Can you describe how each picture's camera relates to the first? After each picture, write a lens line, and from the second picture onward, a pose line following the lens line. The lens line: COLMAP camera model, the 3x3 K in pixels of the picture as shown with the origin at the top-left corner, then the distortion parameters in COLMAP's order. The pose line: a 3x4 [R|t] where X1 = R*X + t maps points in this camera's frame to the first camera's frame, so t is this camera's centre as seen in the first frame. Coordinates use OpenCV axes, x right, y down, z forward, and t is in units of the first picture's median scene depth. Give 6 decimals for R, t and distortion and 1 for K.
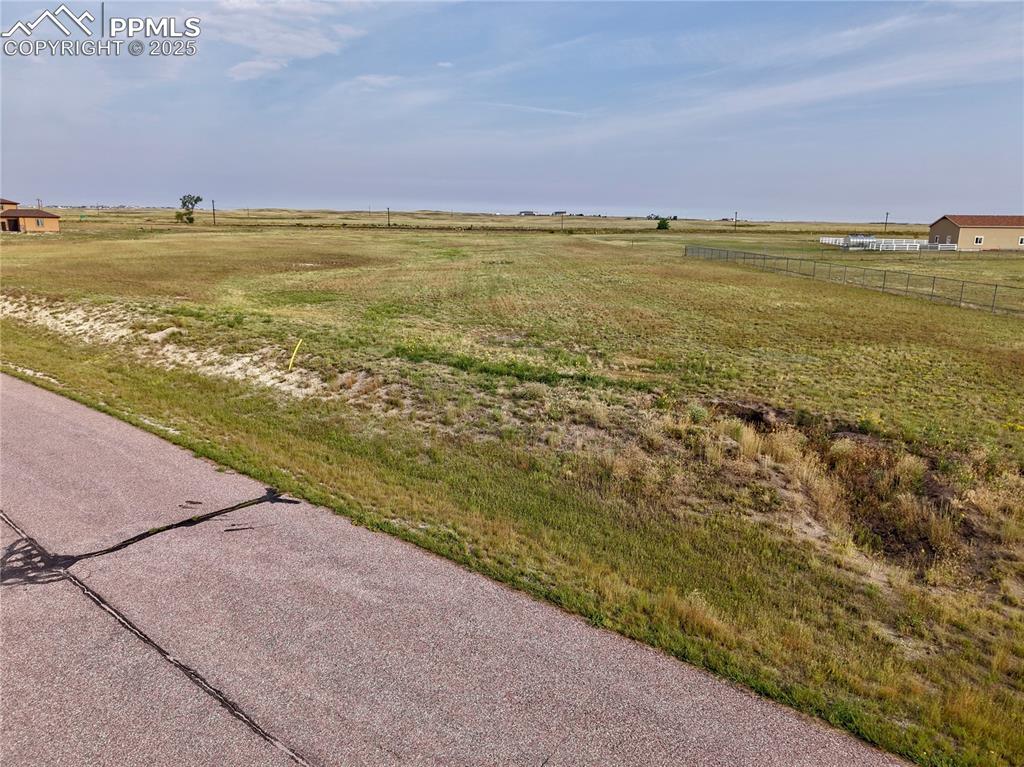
lens RADIAL K [[688.6, 0, 512.0], [0, 688.6, 383.5], [0, 0, 1]] dist [0.008041, -0.001158]
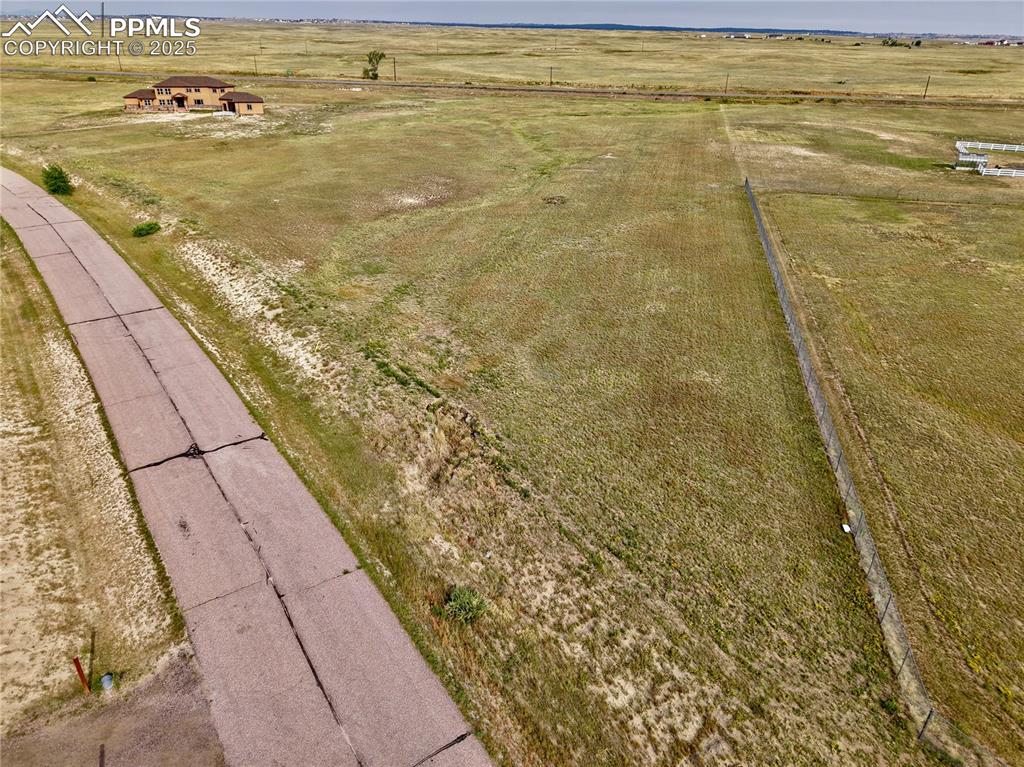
lens RADIAL K [[688.6, 0, 512.0], [0, 688.6, 383.5], [0, 0, 1]] dist [0.008041, -0.001158]
pose [[0.961301, 0.127009, -0.244479, 0.085289], [-0.065557, 0.967360, 0.244778, -0.052395], [0.267588, -0.219278, 0.938250, -0.092551]]
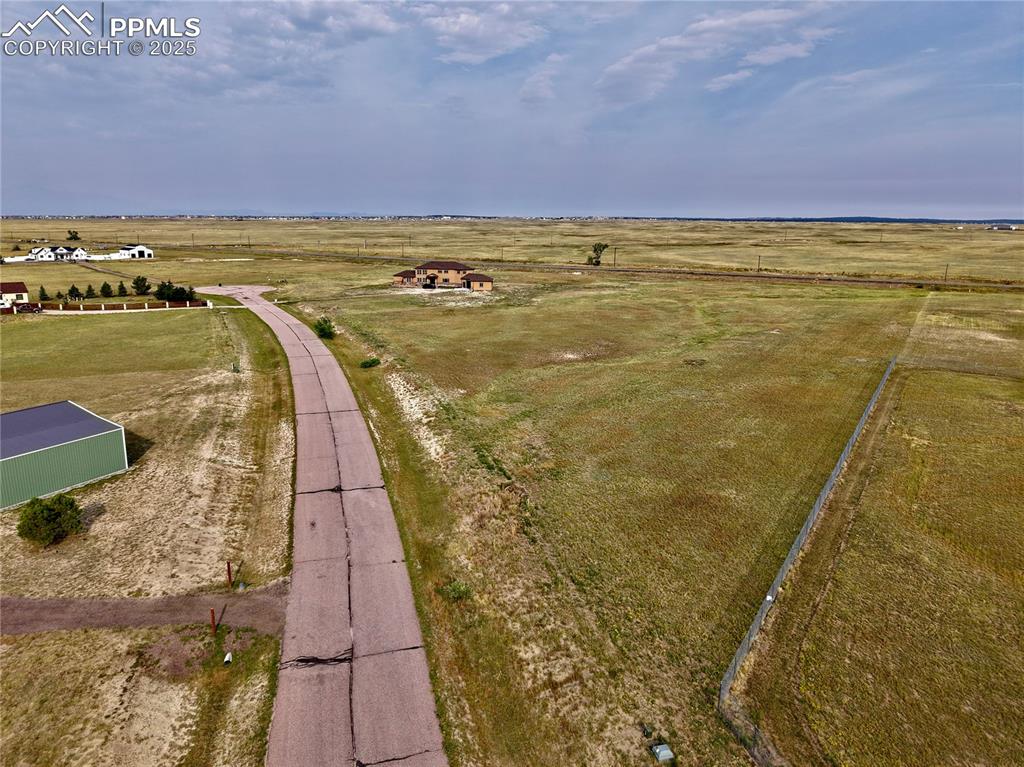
lens RADIAL K [[684.8, 0, 511.6], [0, 684.8, 378.3], [0, 0, 1]] dist [0.060717, -0.090379]
pose [[0.816039, 0.120305, -0.565338, 0.162588], [-0.128016, 0.991426, 0.026192, -0.044742], [0.563642, 0.050998, 0.824444, -0.133471]]
